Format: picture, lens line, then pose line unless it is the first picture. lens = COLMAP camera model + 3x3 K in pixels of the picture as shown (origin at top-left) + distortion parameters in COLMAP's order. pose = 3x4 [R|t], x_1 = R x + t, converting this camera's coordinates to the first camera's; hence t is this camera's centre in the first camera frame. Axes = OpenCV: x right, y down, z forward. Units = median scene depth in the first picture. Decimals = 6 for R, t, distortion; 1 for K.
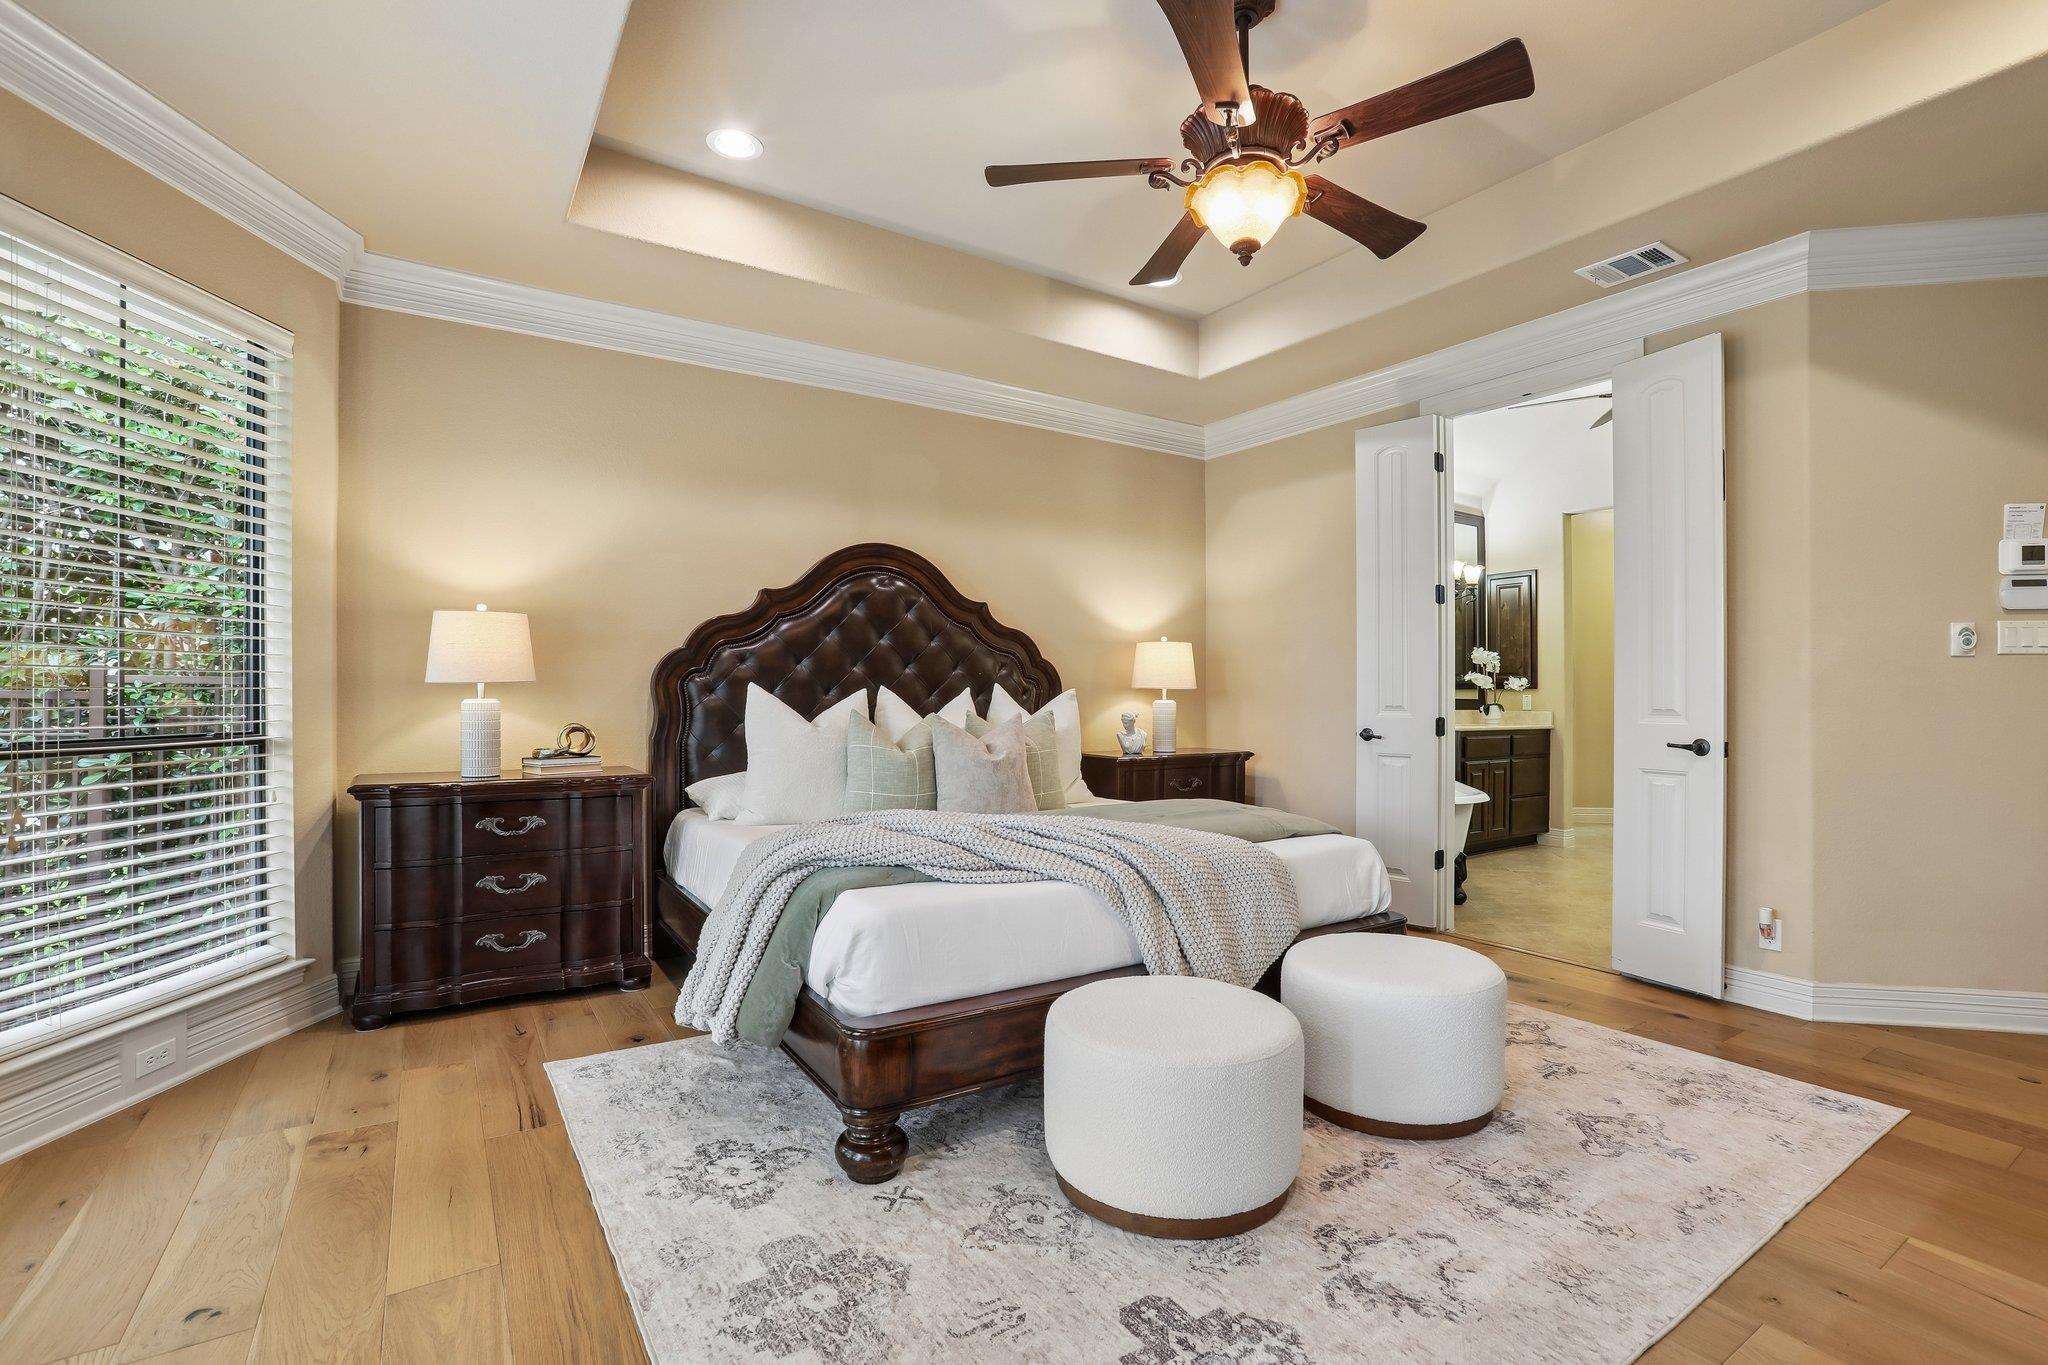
lens RADIAL K [[934.5, 0, 1031.3], [0, 934.5, 691.4], [0, 0, 1]] dist [-0.069766, 0.030964]
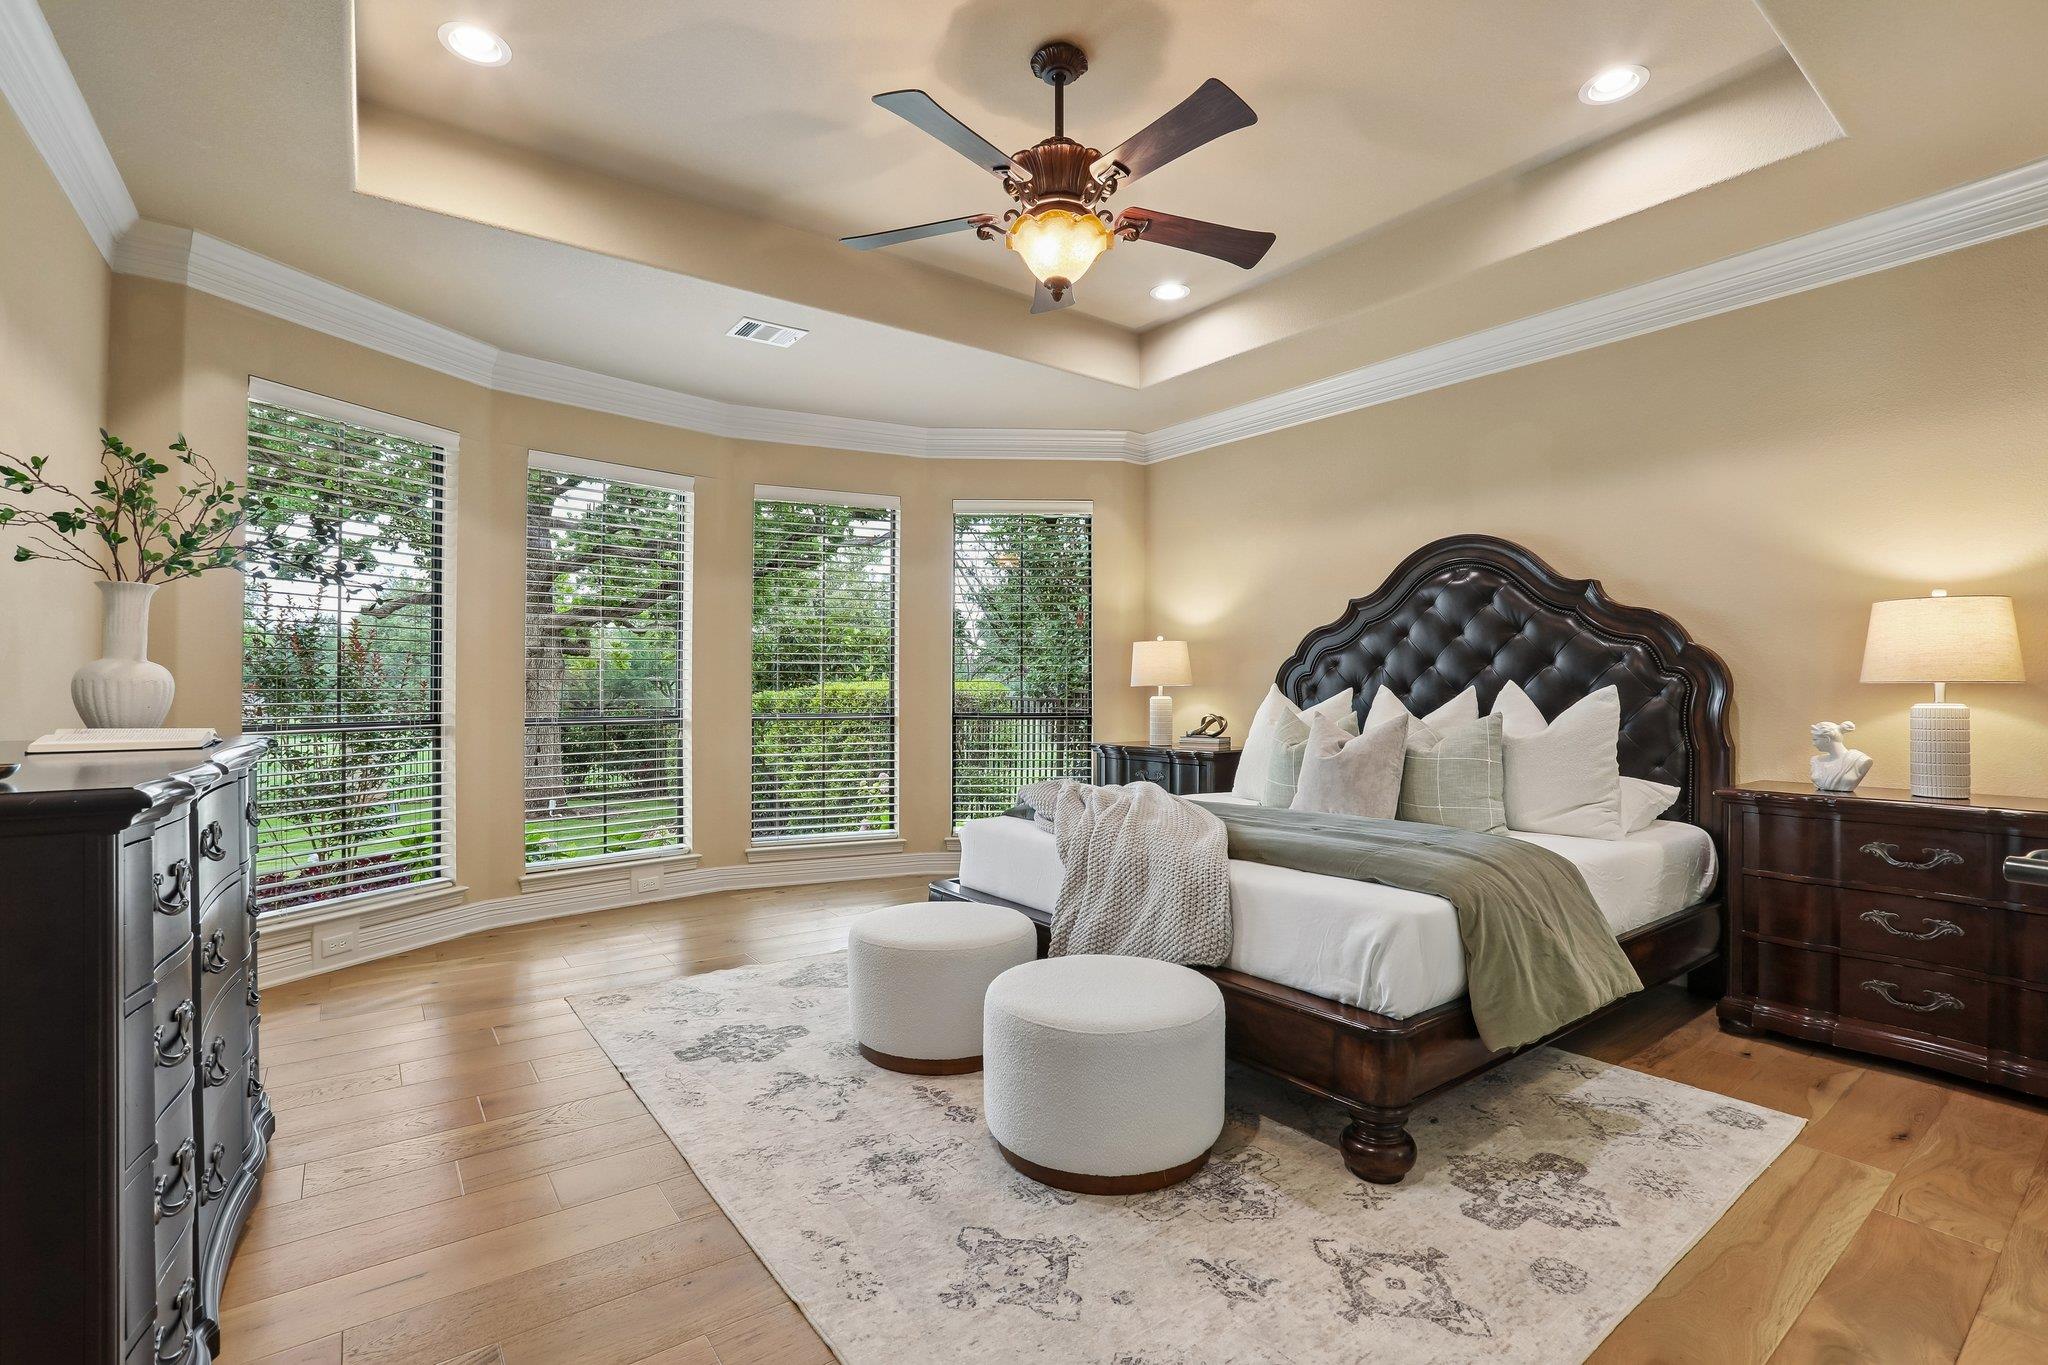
lens RADIAL K [[934.5, 0, 1031.3], [0, 934.5, 691.4], [0, 0, 1]] dist [-0.069766, 0.030964]
pose [[0.062670, -0.005481, -0.998019, 0.733220], [-0.002185, 0.999982, -0.005629, 0.006691], [0.998032, 0.002533, 0.062657, 0.498066]]
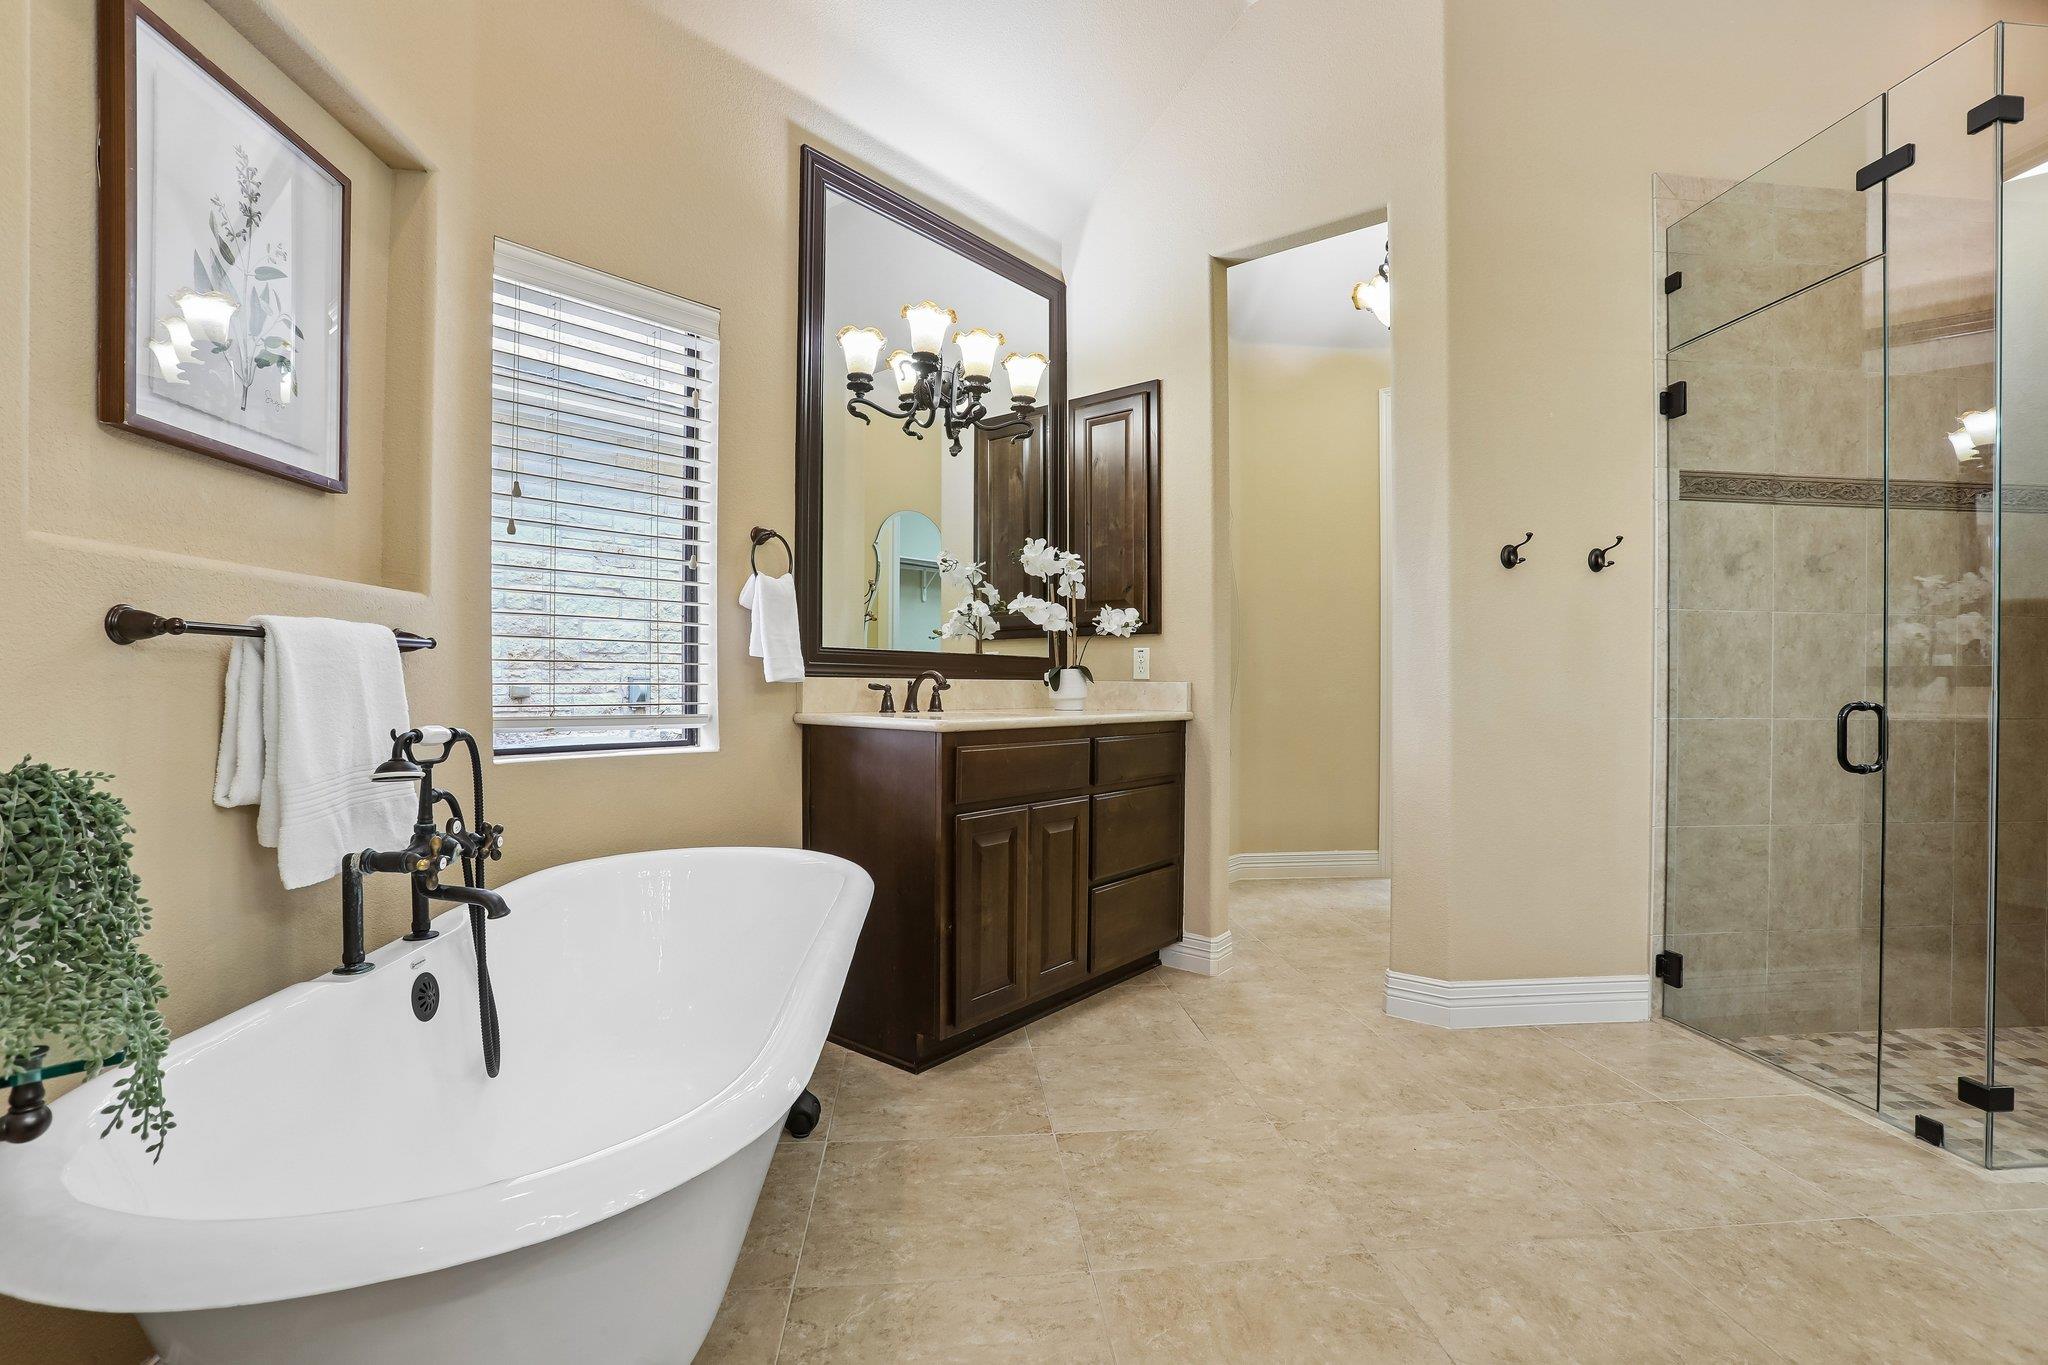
lens RADIAL K [[934.5, 0, 1031.3], [0, 934.5, 691.4], [0, 0, 1]] dist [-0.069766, 0.030964]
pose [[0.953090, -0.003470, 0.302667, 0.545026], [-0.000035, 0.999933, 0.011577, 0.032727], [-0.302687, -0.011044, 0.953026, 0.895980]]
